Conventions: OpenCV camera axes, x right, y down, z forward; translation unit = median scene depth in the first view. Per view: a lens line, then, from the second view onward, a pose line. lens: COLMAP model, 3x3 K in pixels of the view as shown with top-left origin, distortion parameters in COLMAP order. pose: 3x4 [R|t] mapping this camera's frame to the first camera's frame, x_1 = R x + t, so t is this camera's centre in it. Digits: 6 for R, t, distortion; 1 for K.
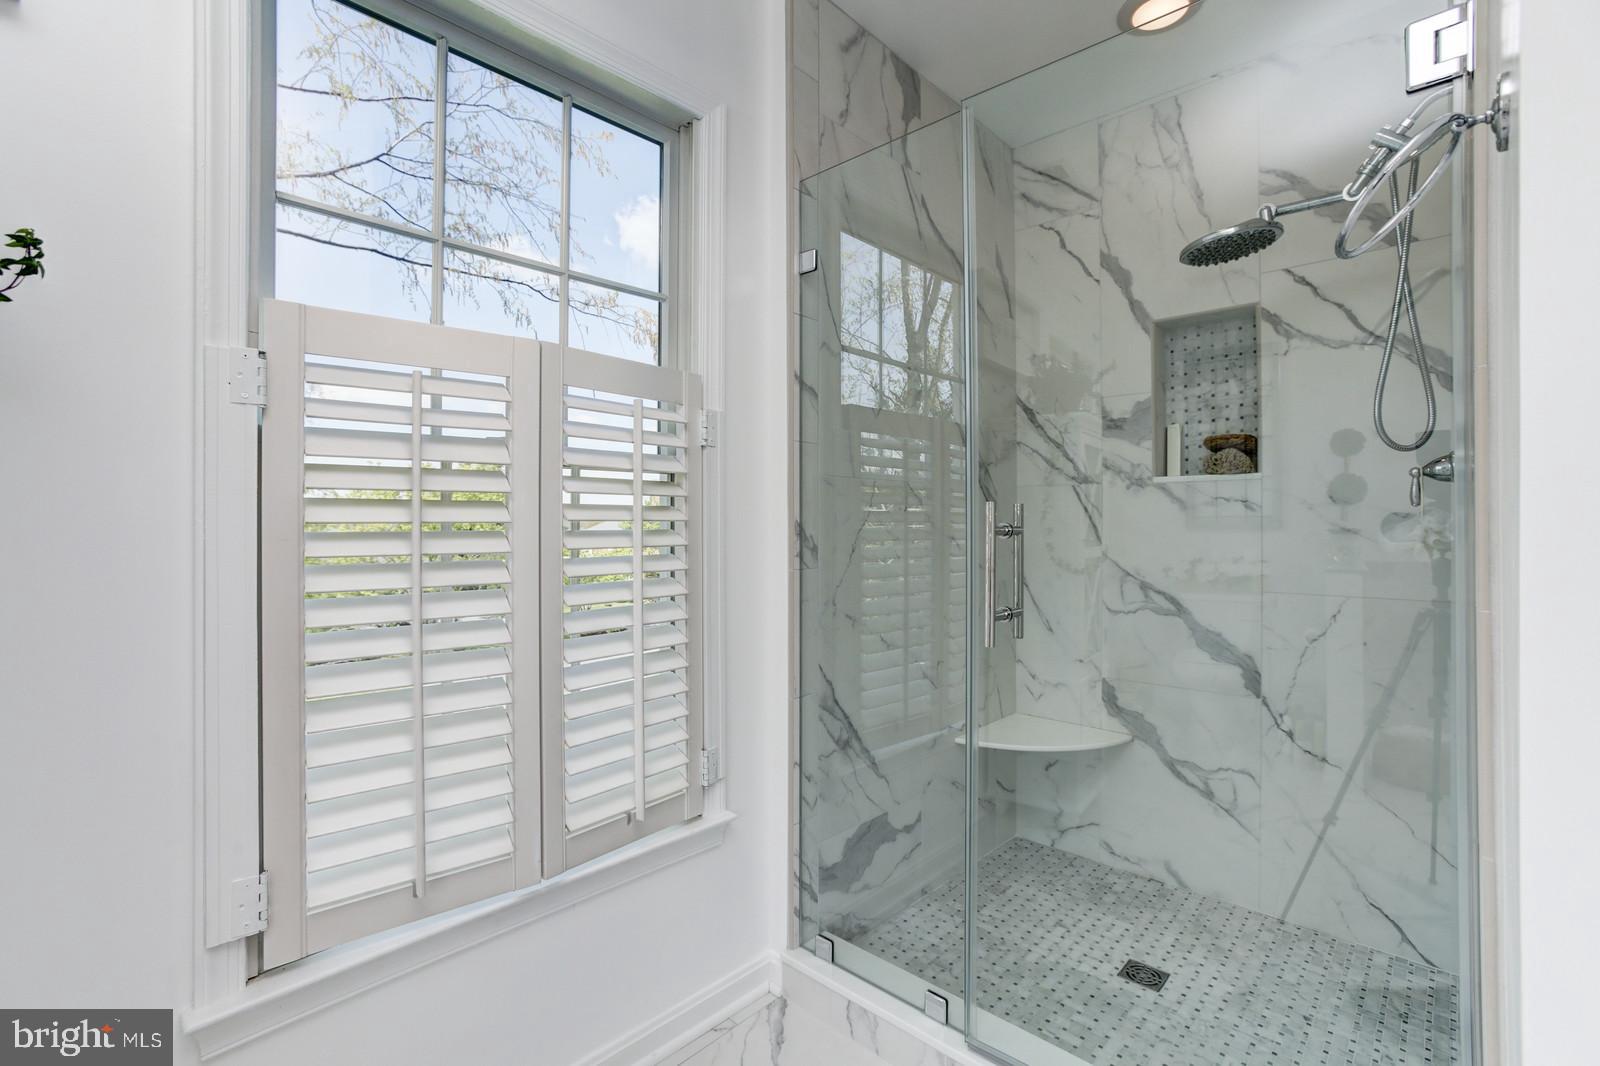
lens RADIAL K [[736.3, 0, 794.6], [0, 736.3, 514.6], [0, 0, 1]] dist [-0.069686, 0.035000]
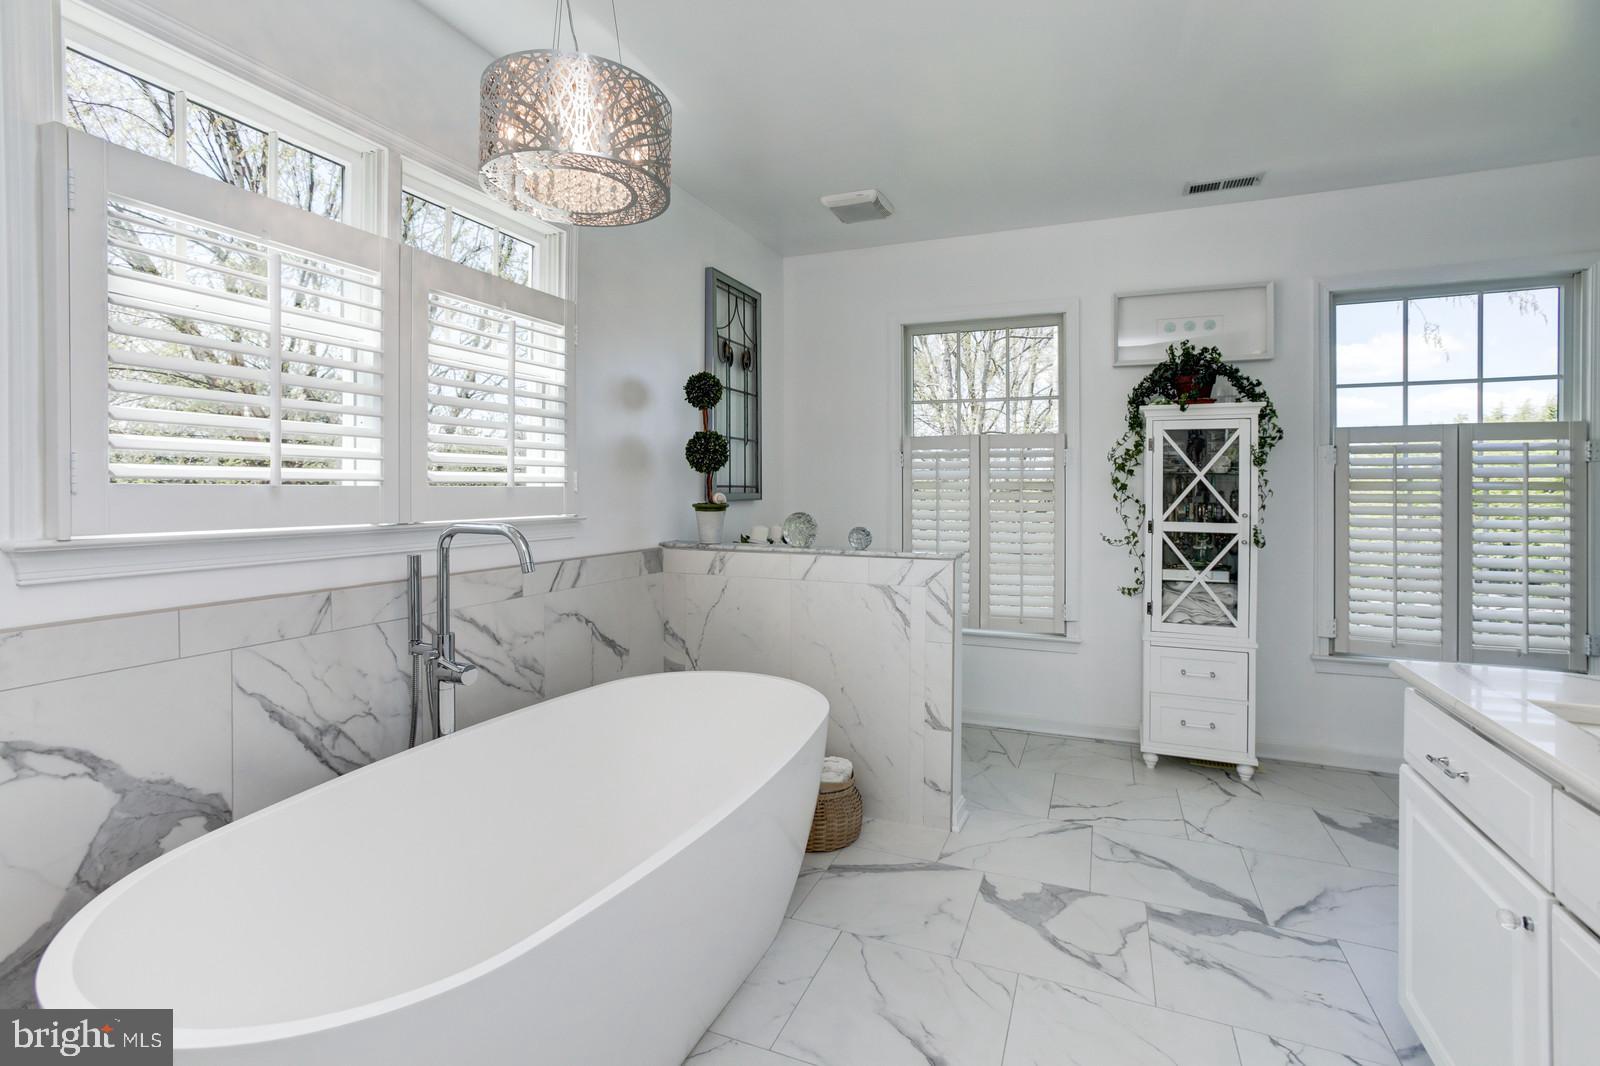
lens RADIAL K [[740.1, 0, 799.4], [0, 740.1, 481.2], [0, 0, 1]] dist [-0.053186, 0.029064]
pose [[0.359175, -0.001237, -0.933270, 0.884747], [0.006937, 0.999975, 0.001345, -0.065827], [0.933245, -0.006957, 0.359174, -1.504482]]
